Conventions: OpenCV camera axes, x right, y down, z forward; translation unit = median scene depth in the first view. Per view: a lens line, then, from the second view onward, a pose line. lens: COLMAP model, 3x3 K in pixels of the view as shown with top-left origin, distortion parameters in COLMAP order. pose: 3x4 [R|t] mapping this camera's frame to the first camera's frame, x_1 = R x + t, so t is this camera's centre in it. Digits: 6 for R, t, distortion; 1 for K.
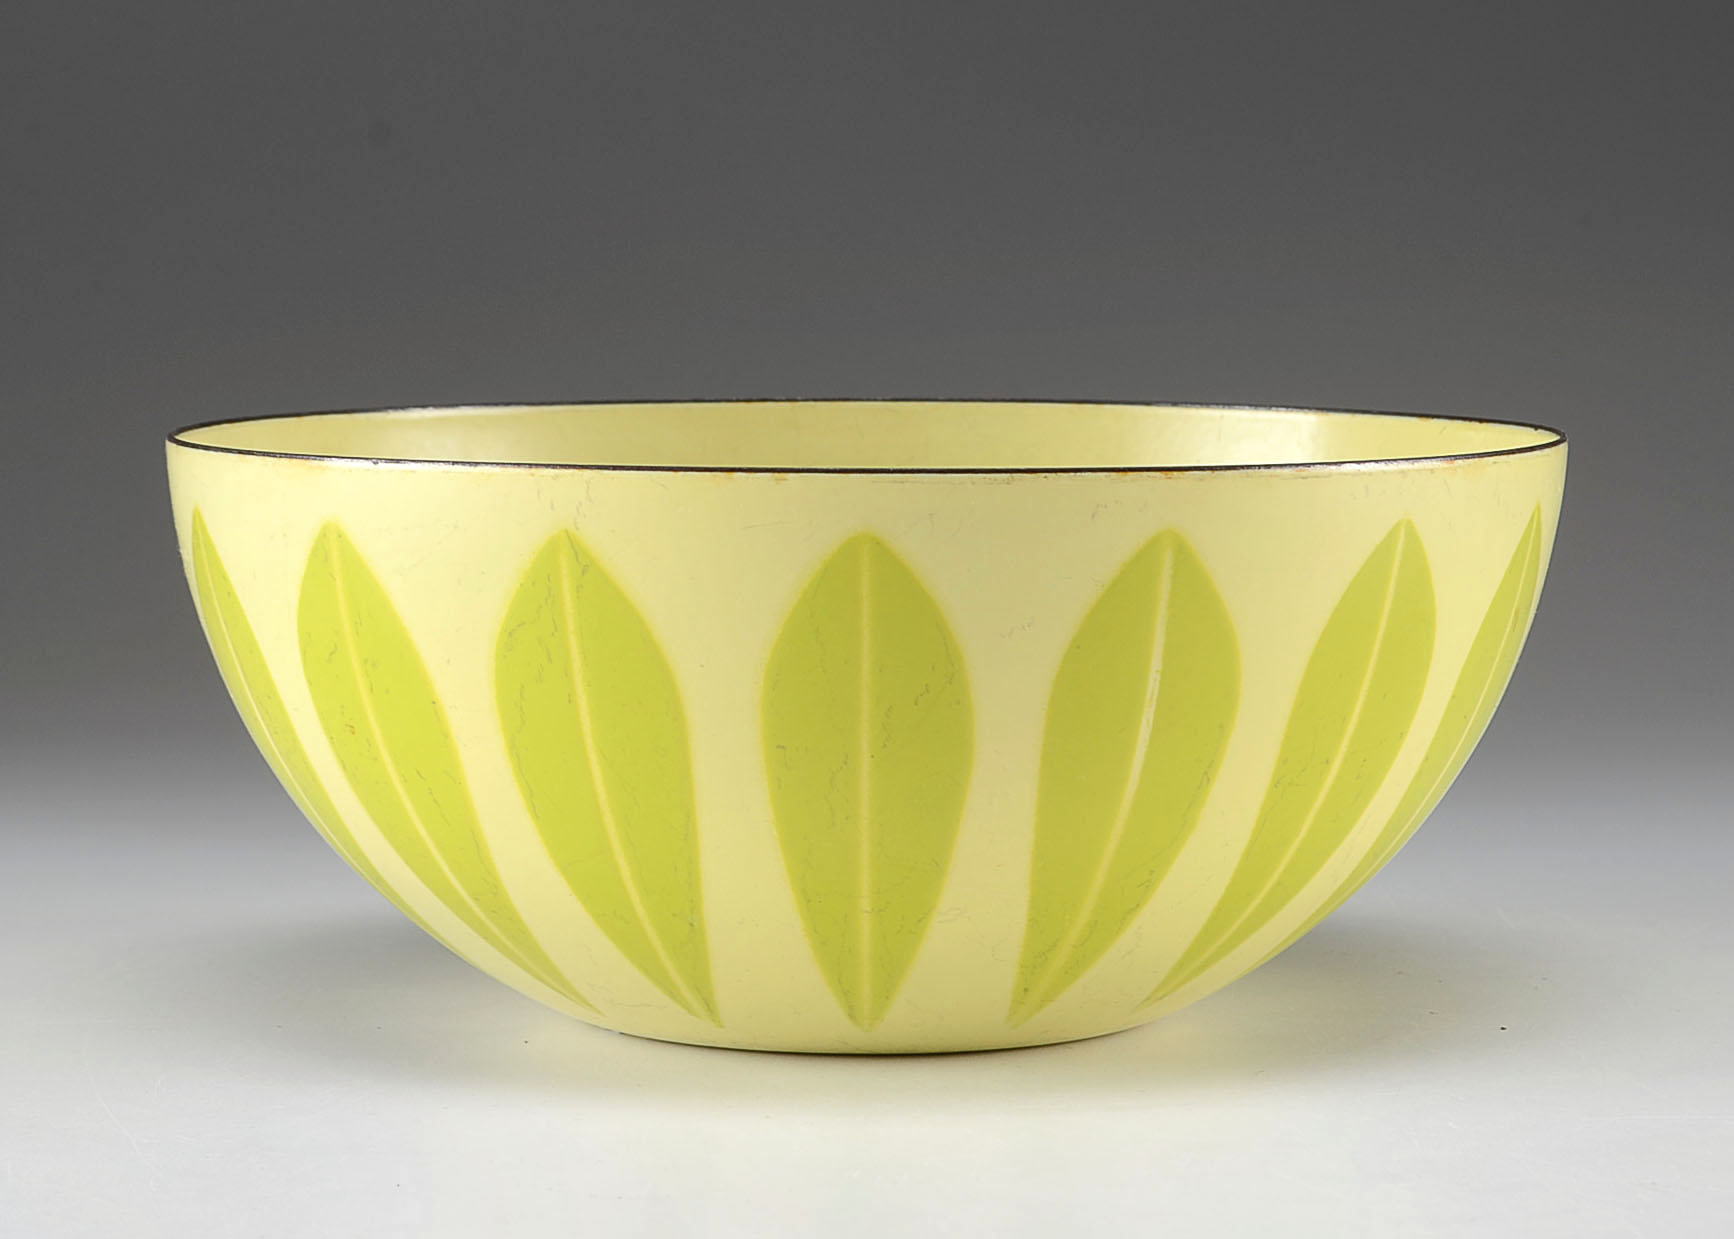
lens RADIAL K [[5054.2, 0, 867.0], [0, 5054.2, 619.5], [0, 0, 1]] dist [0.260783, -0.220815]
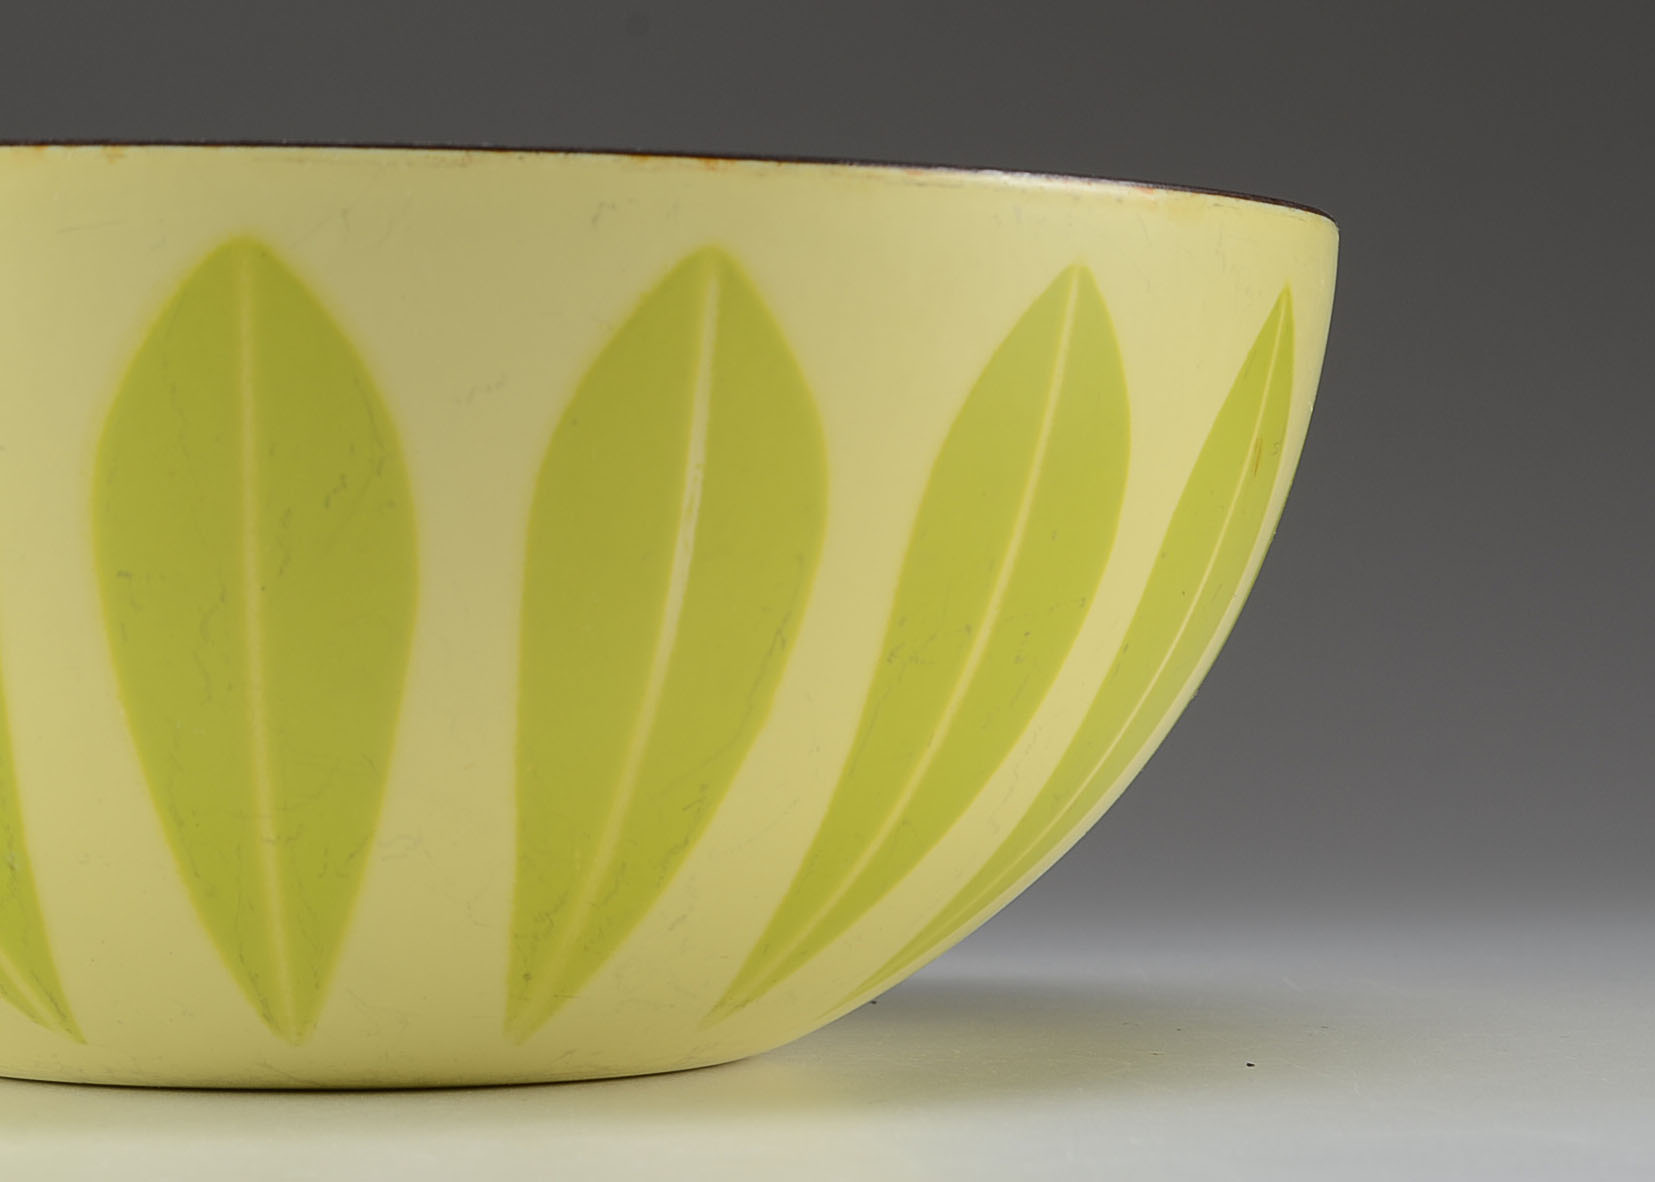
lens RADIAL K [[4823.9, 0, 827.5], [0, 4823.9, 591.0], [0, 0, 1]] dist [0.260783, -0.220815]
pose [[0.999987, 0.001409, -0.004820, 0.076239], [-0.001892, 0.994809, -0.101738, 0.089748], [0.004652, 0.101746, 0.994800, 0.364072]]
